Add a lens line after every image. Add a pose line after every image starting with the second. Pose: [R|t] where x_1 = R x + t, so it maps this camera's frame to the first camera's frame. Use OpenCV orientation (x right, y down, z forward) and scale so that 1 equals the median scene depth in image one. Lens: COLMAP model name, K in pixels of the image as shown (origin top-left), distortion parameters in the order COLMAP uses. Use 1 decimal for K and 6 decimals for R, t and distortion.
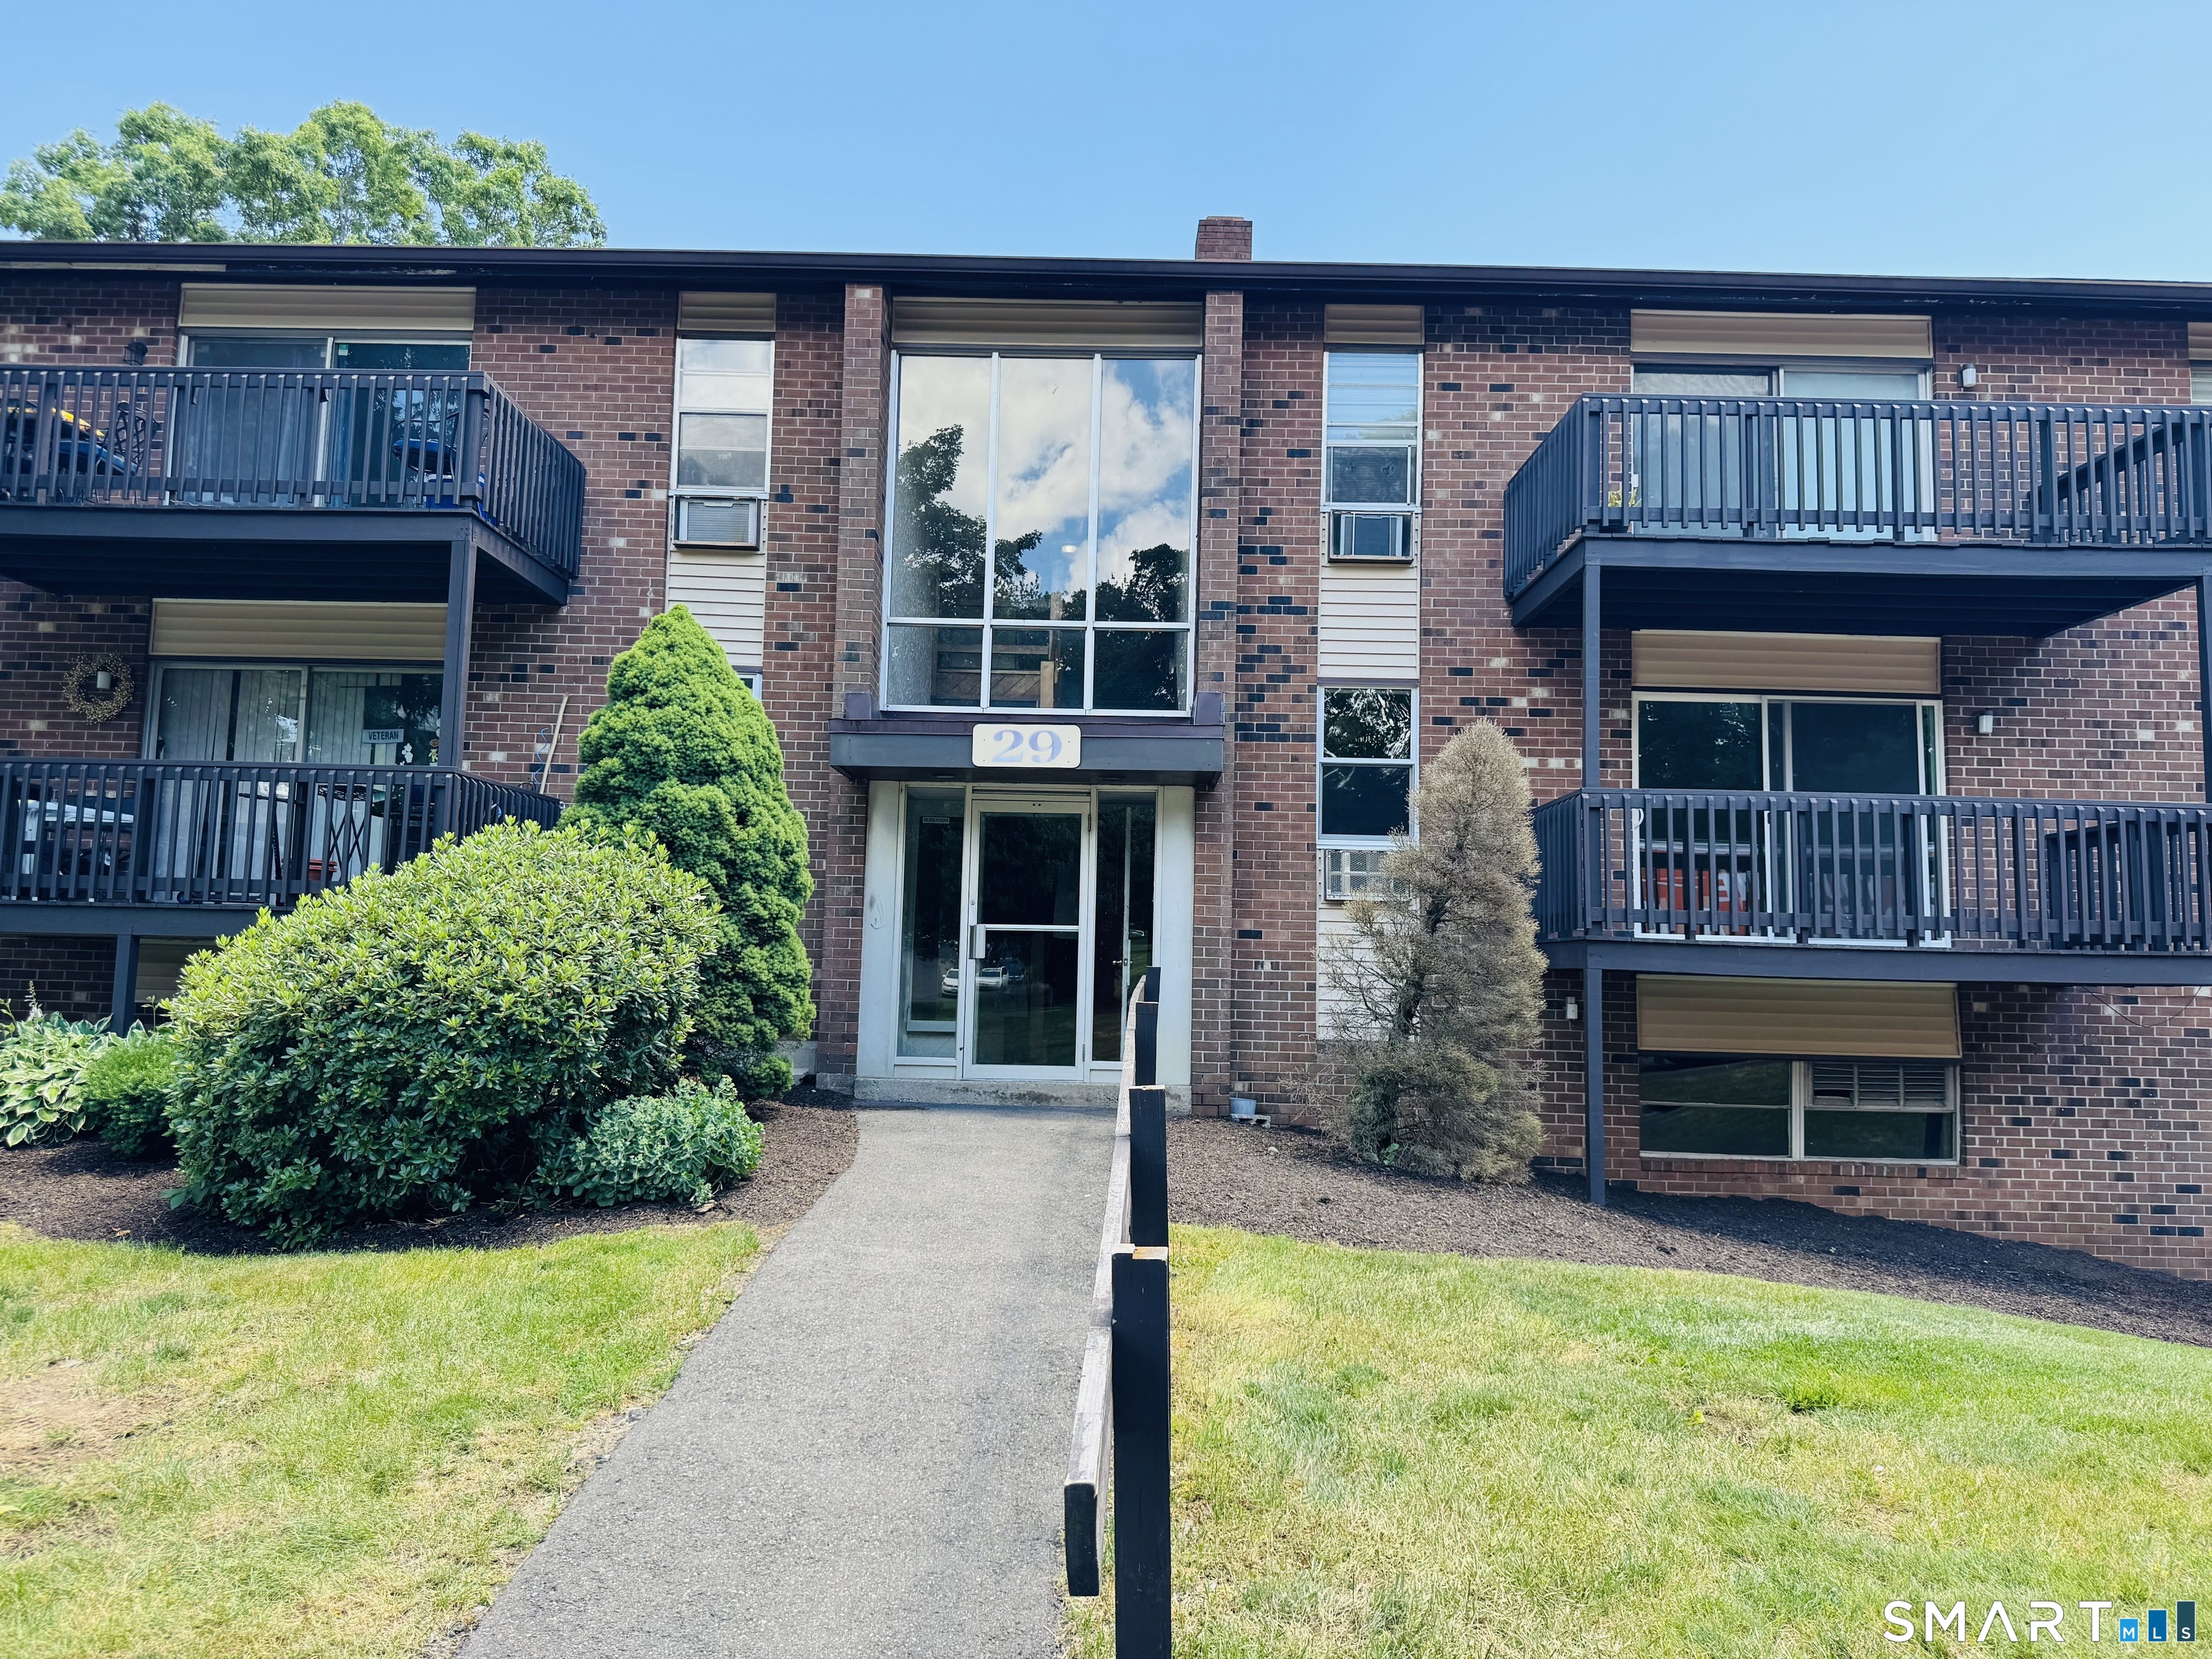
lens RADIAL K [[1545.0, 0, 1105.5], [0, 1545.0, 830.5], [0, 0, 1]] dist [0.000292, -0.000106]
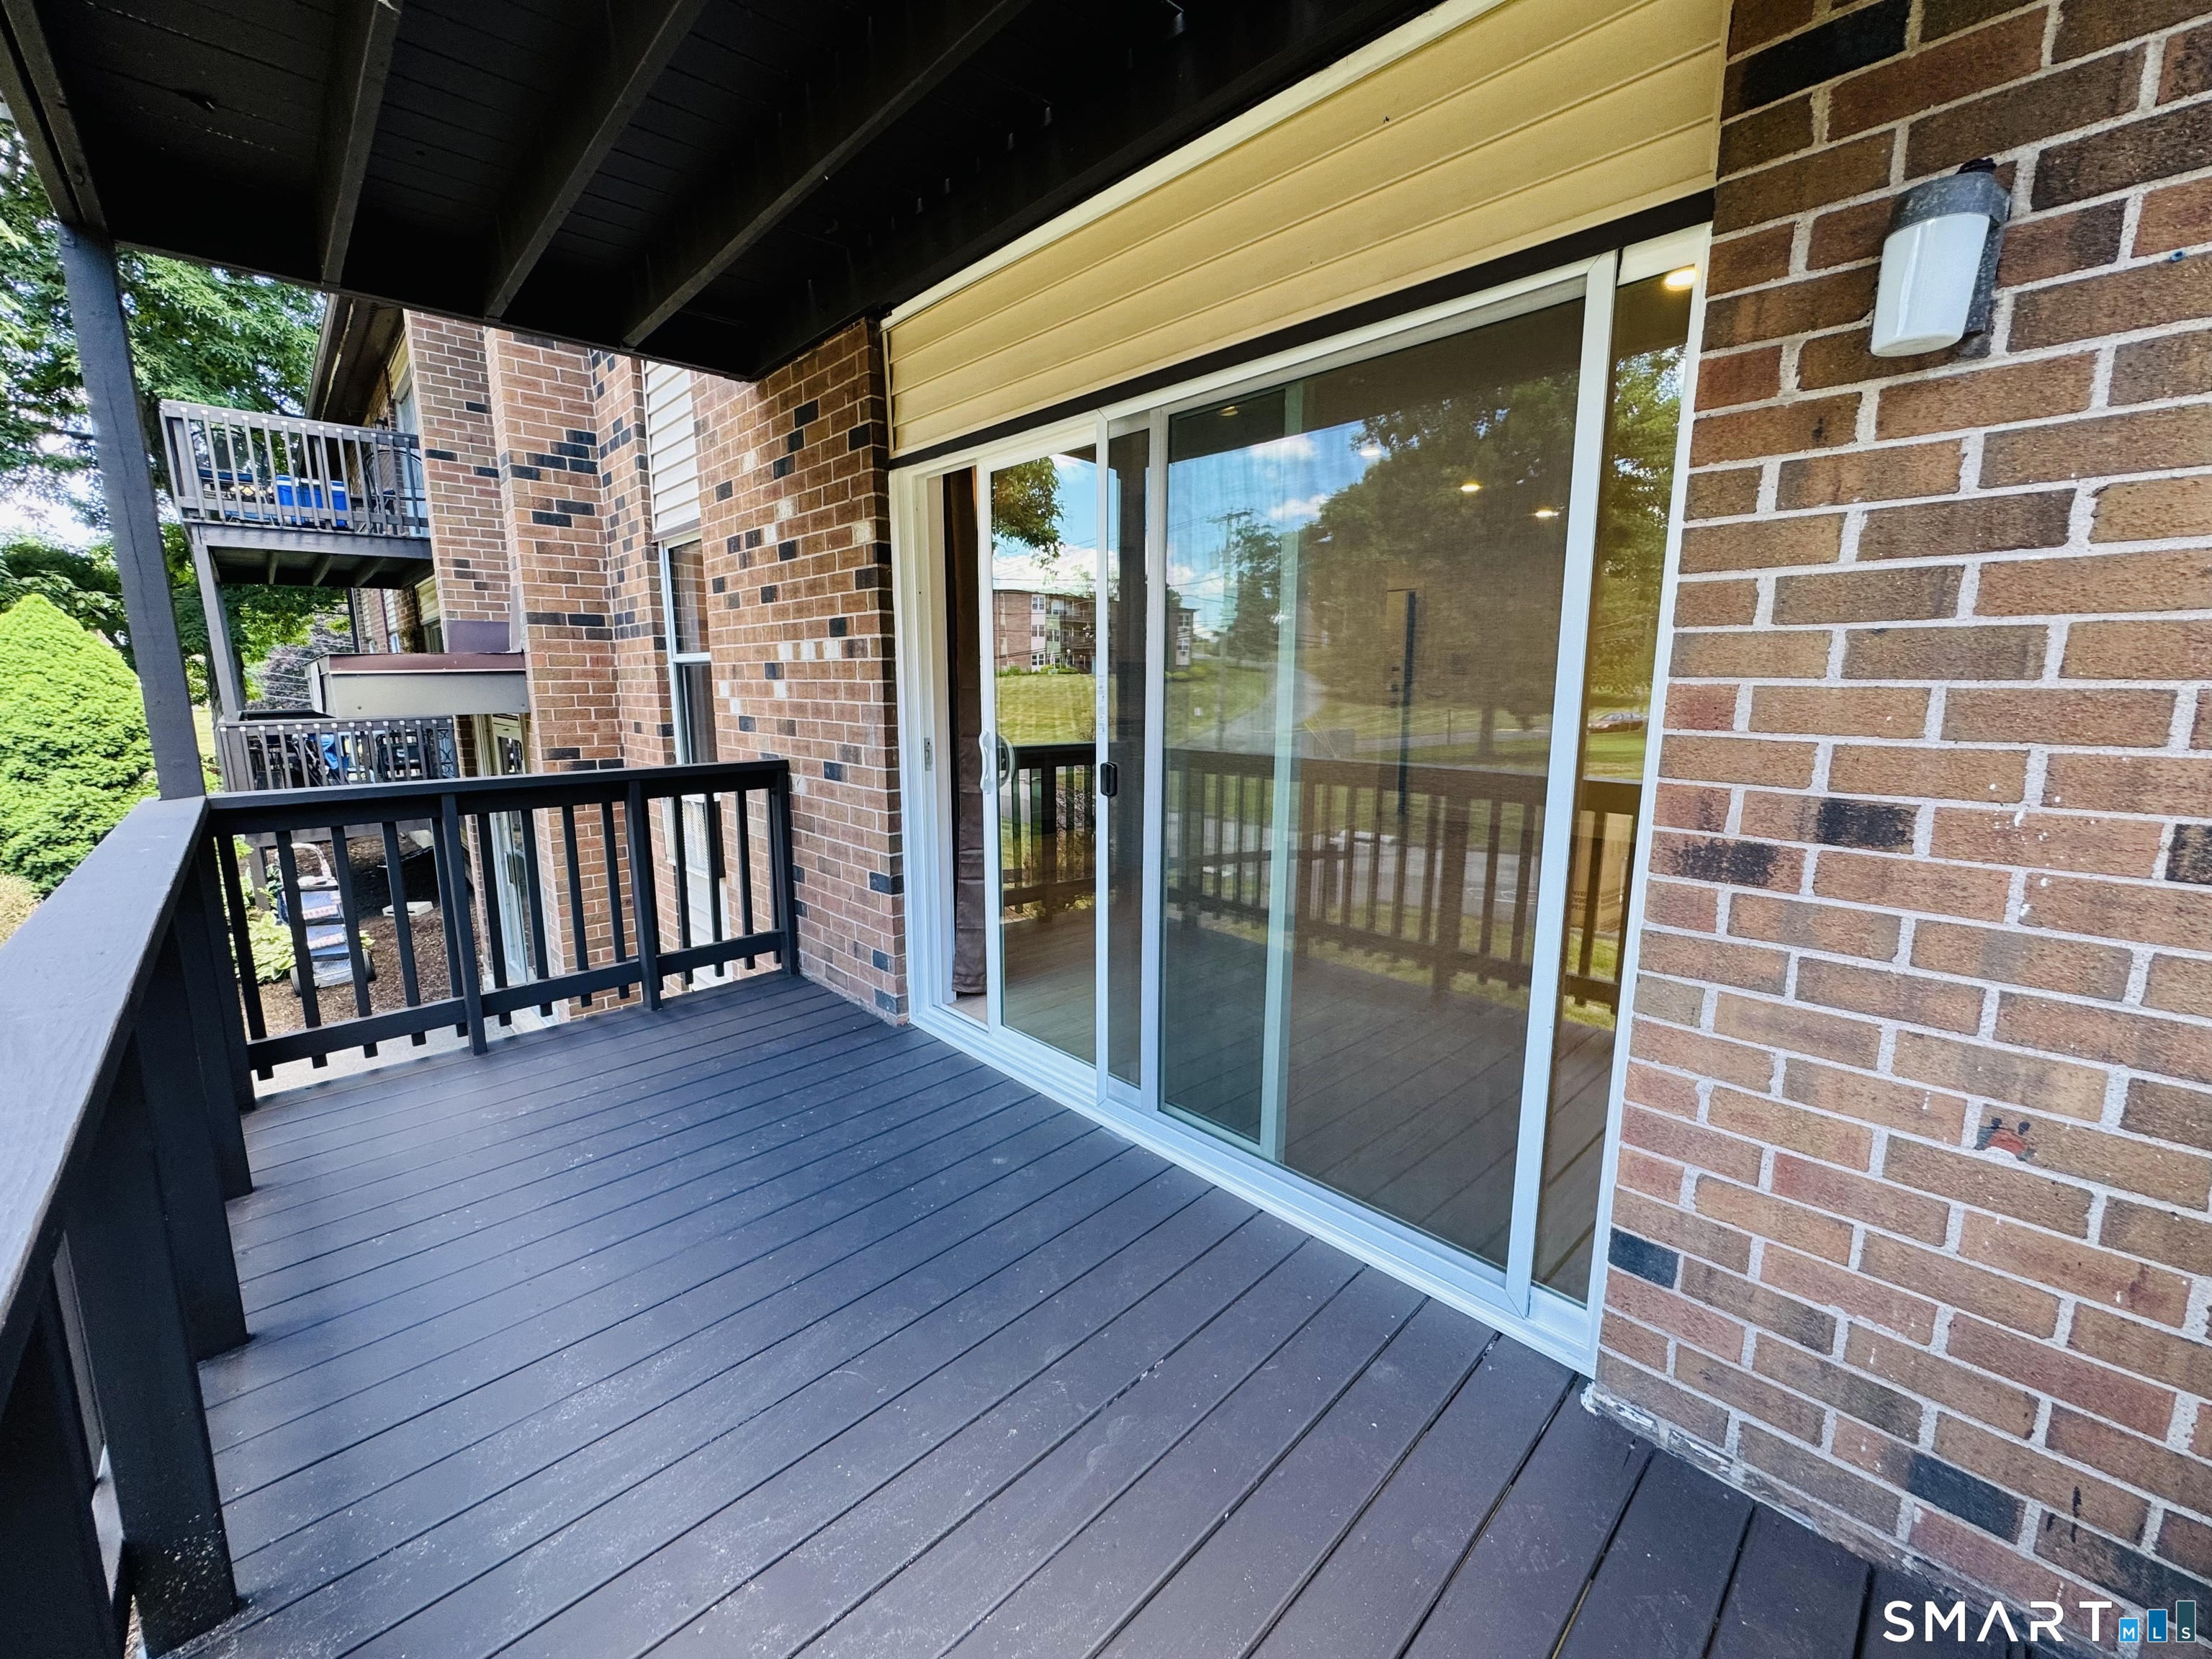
lens RADIAL K [[883.6, 0, 1107.4], [0, 883.6, 825.8], [0, 0, 1]] dist [-0.004902, 0.001318]
pose [[0.702563, 0.094408, -0.705331, 0.572029], [0.090506, 0.971257, 0.220153, -0.042116], [0.705842, -0.218508, 0.673826, 0.855275]]
